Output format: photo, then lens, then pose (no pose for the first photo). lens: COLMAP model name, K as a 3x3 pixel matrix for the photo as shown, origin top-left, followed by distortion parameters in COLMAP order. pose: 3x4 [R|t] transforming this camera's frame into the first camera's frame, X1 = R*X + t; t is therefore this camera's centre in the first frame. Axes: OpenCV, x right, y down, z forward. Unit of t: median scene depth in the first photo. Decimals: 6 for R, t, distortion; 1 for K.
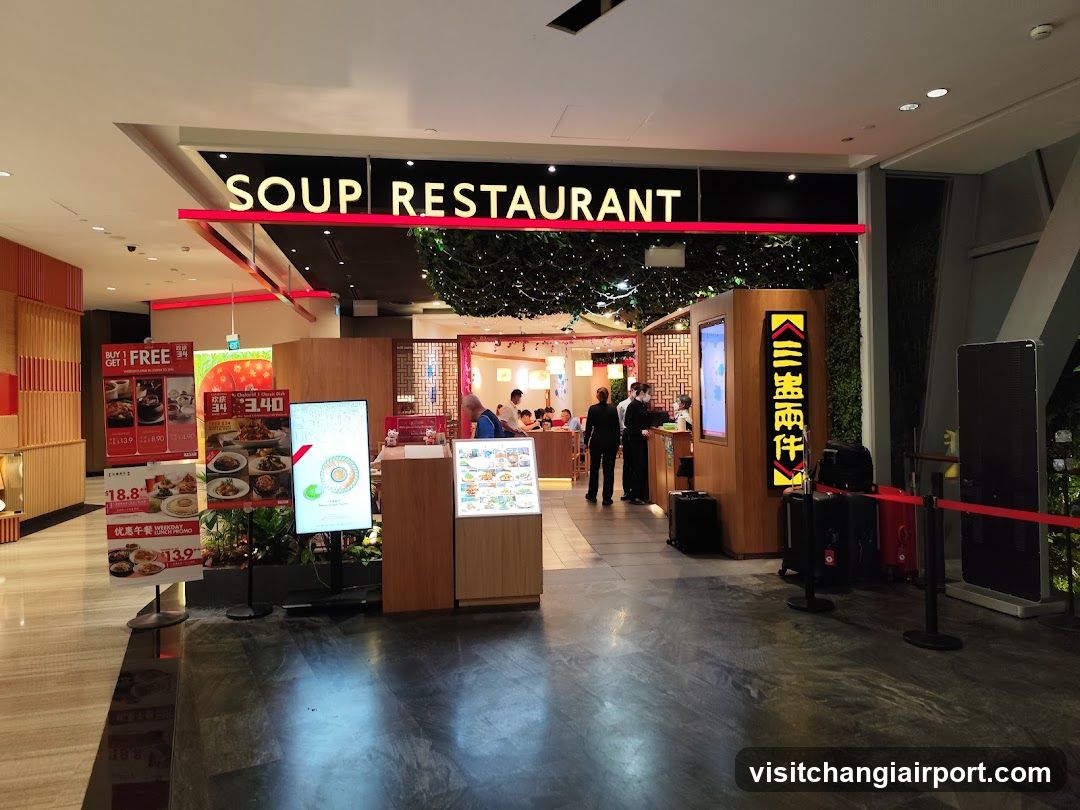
lens RADIAL K [[750.5, 0, 546.4], [0, 750.5, 398.8], [0, 0, 1]] dist [0.038717, -0.001610]
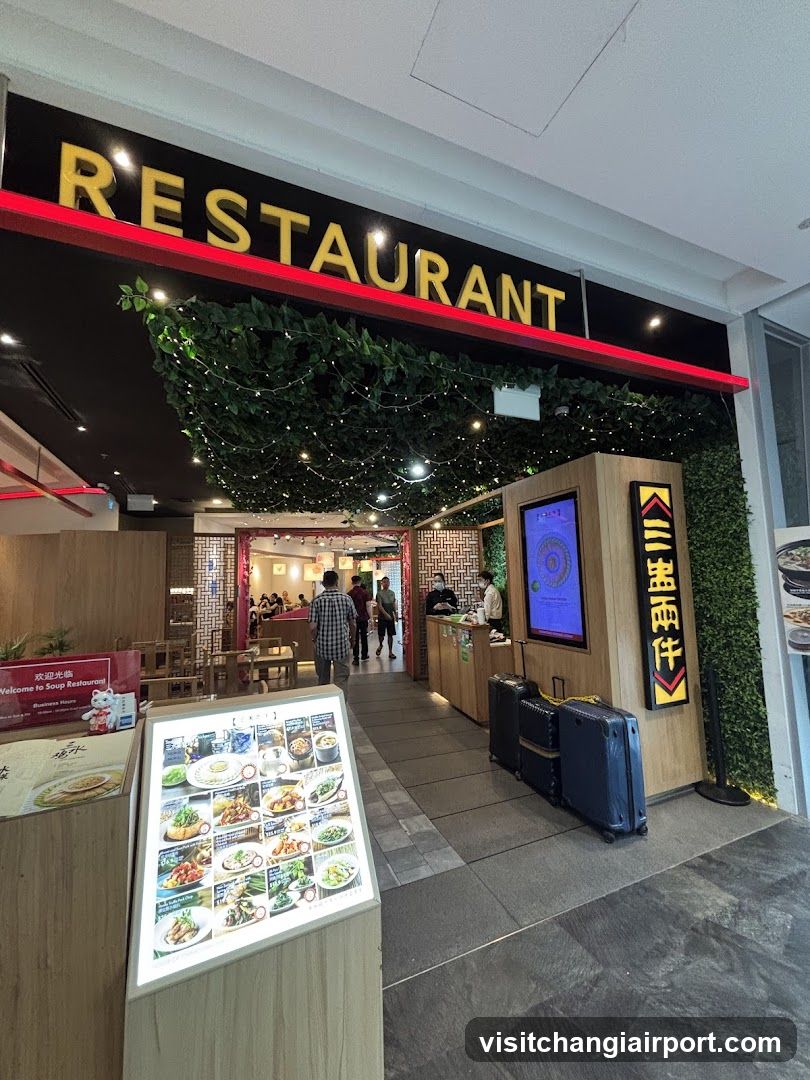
lens RADIAL K [[435.4, 0, 408.0], [0, 435.4, 542.5], [0, 0, 1]] dist [0.016830, 0.000021]
pose [[0.971857, 0.011536, 0.235291, -0.054553], [0.011528, 0.995274, -0.096415, -0.010518], [-0.235291, 0.096414, 0.967131, 0.674613]]
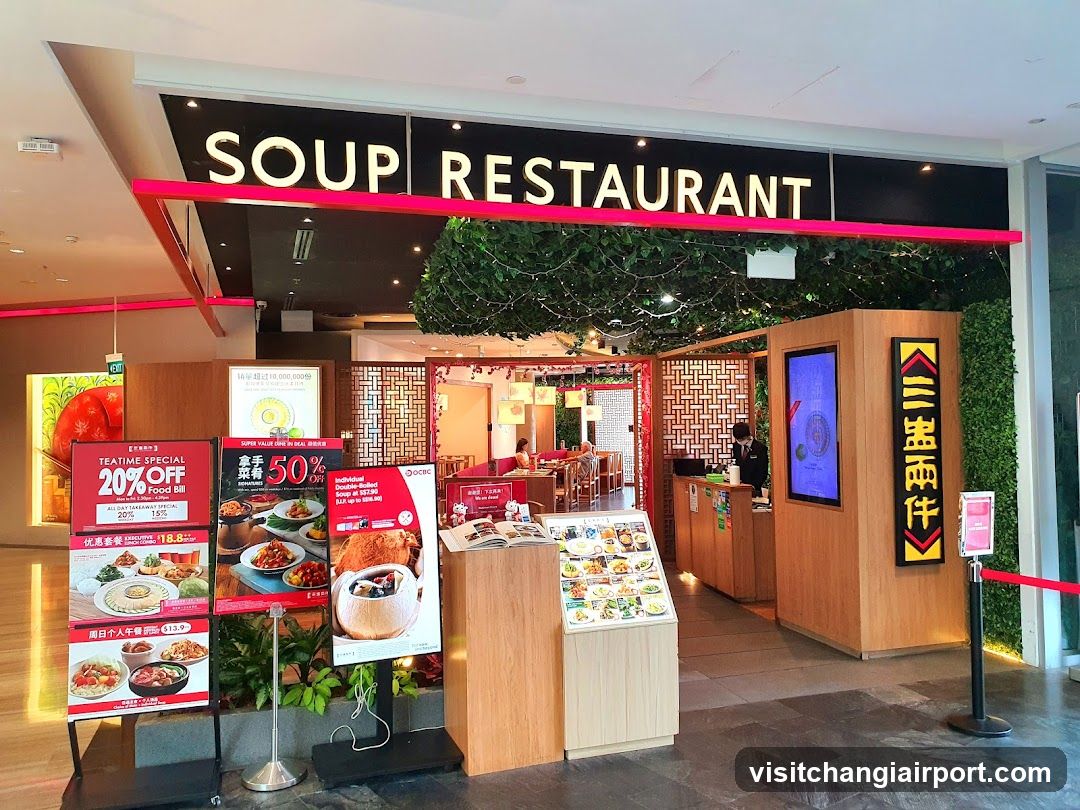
lens RADIAL K [[862.5, 0, 537.1], [0, 862.5, 413.4], [0, 0, 1]] dist [0.031041, -0.006540]
pose [[0.991676, 0.003441, 0.128713, -0.209776], [-0.001867, 0.999922, -0.012350, -0.028961], [-0.128746, 0.012007, 0.991605, 0.173105]]
